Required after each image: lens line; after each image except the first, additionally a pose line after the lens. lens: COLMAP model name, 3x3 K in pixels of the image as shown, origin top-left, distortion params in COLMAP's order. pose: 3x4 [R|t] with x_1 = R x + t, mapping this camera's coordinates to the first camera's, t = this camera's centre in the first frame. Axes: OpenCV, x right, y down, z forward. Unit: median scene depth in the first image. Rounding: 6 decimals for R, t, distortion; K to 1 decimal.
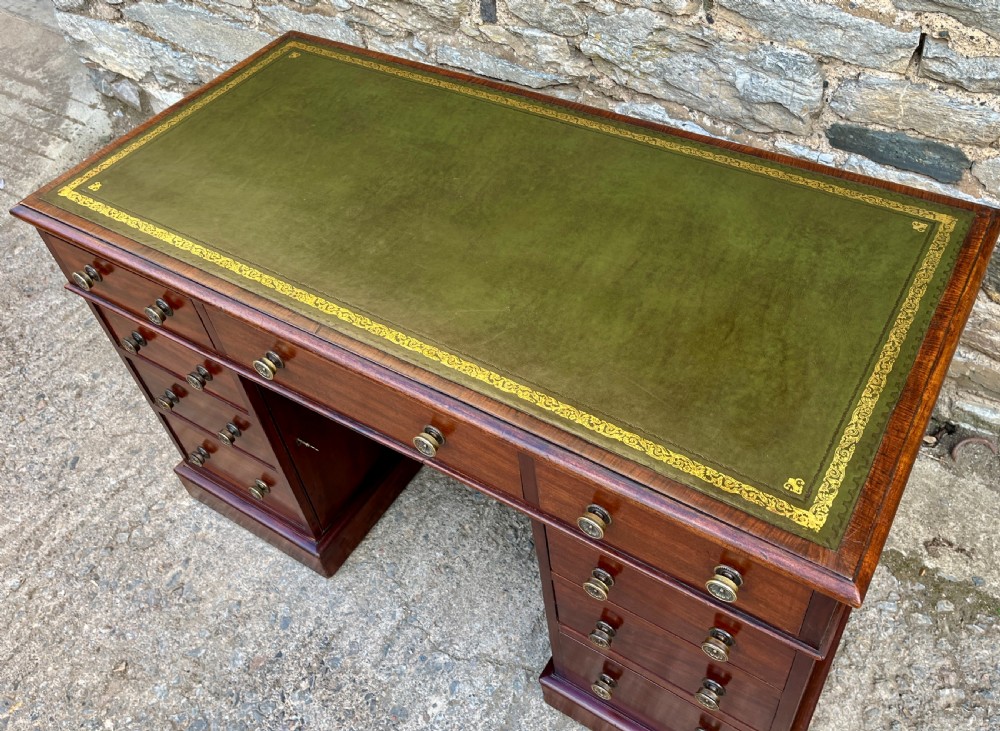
lens RADIAL K [[853.2, 0, 533.3], [0, 853.2, 314.0], [0, 0, 1]] dist [0.044245, -0.041048]
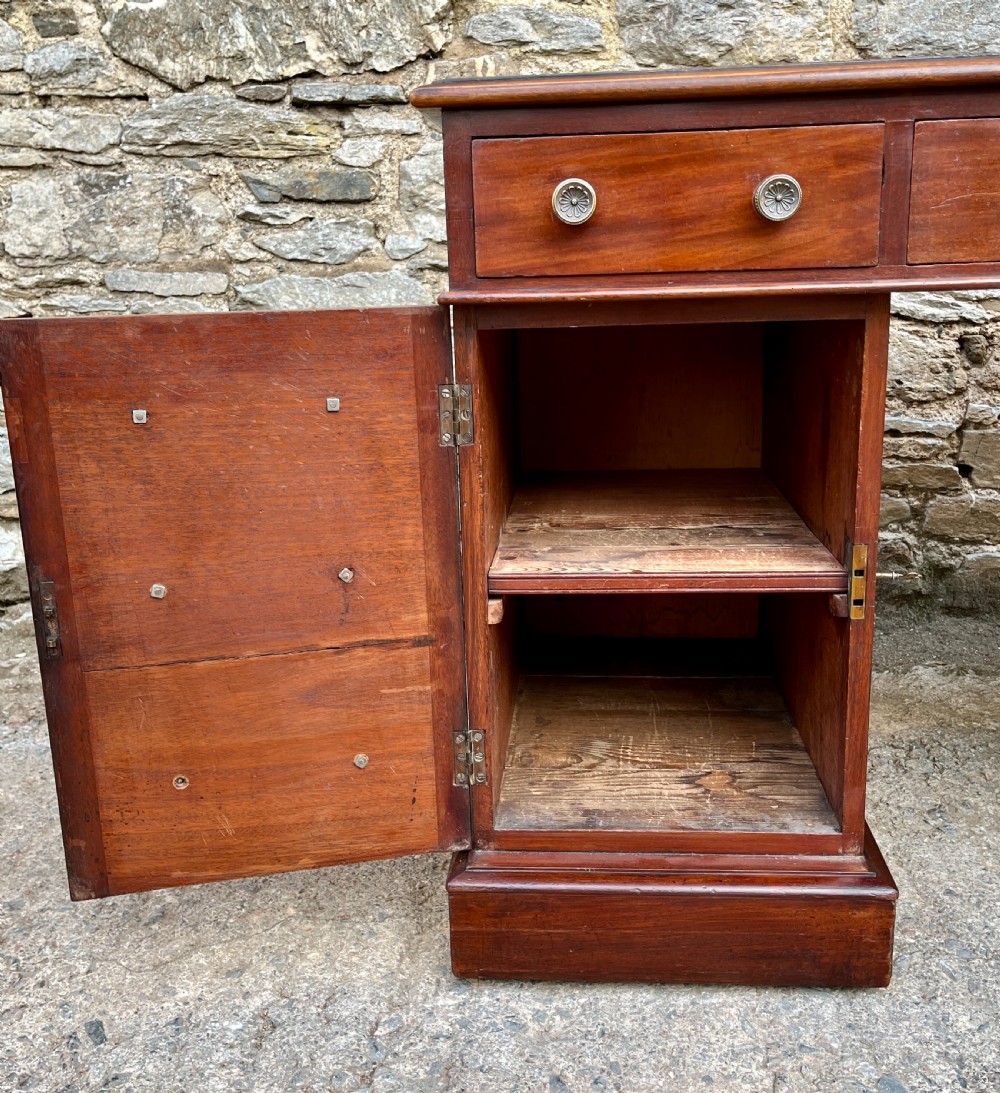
lens RADIAL K [[1126.5, 0, 518.2], [0, 1126.5, 521.8], [0, 0, 1]] dist [0.031815, 0.000000]
pose [[0.883657, -0.066143, 0.463440, -0.767930], [0.309536, 0.825228, -0.472426, 0.373455], [-0.351196, 0.560914, 0.749691, 0.537317]]
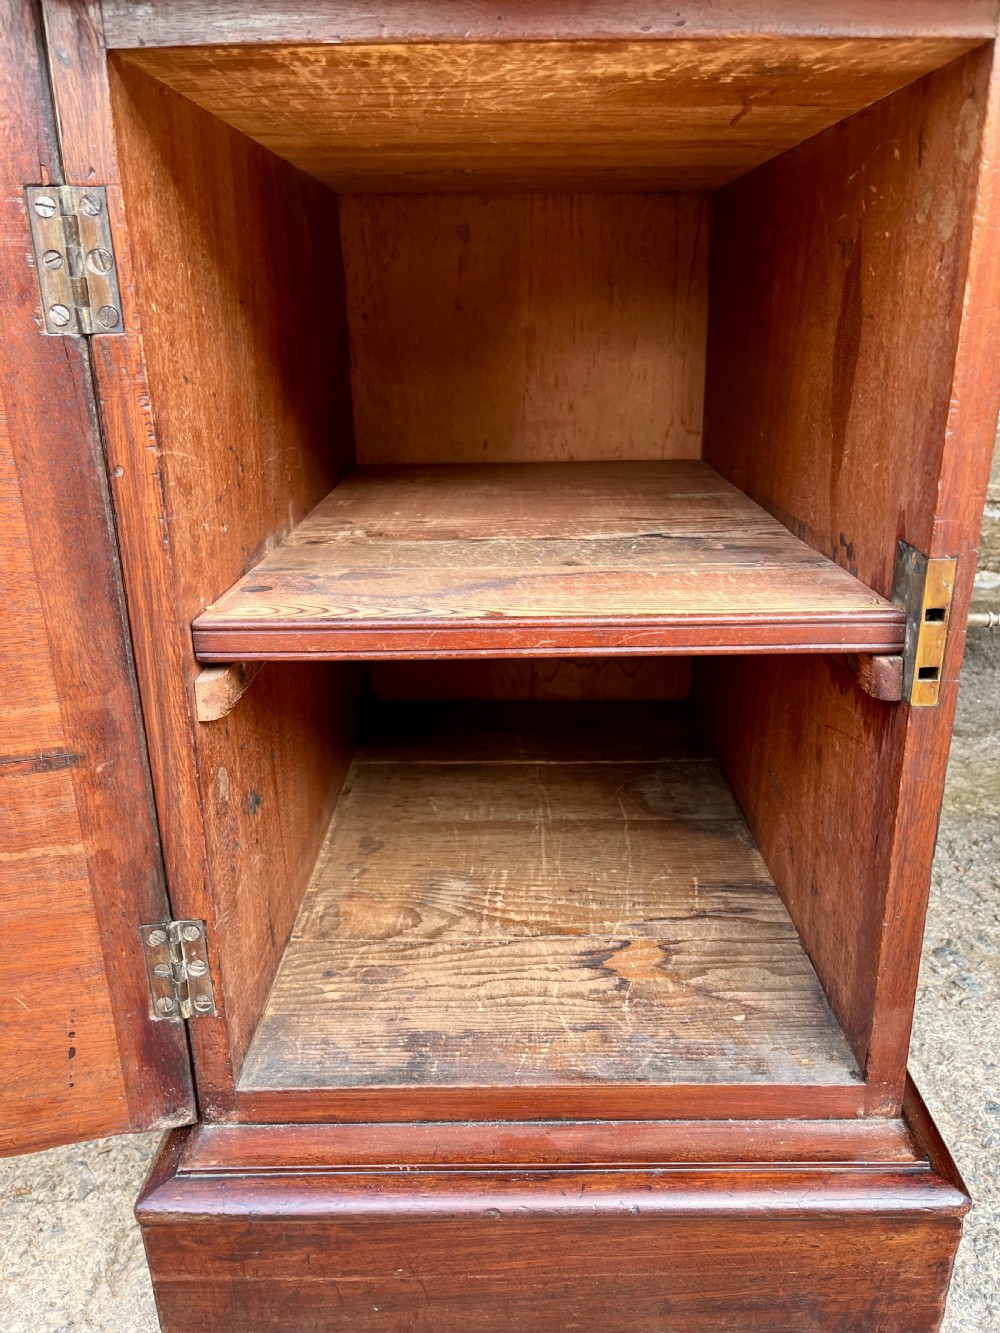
lens RADIAL K [[1022.7, 0, 509.7], [0, 1022.7, 686.7], [0, 0, 1]] dist [0.036599, -0.042770]
pose [[0.852159, -0.131344, 0.506530, -0.544373], [0.340705, 0.873964, -0.346564, 0.225610], [-0.397170, 0.467906, 0.789506, 0.805682]]
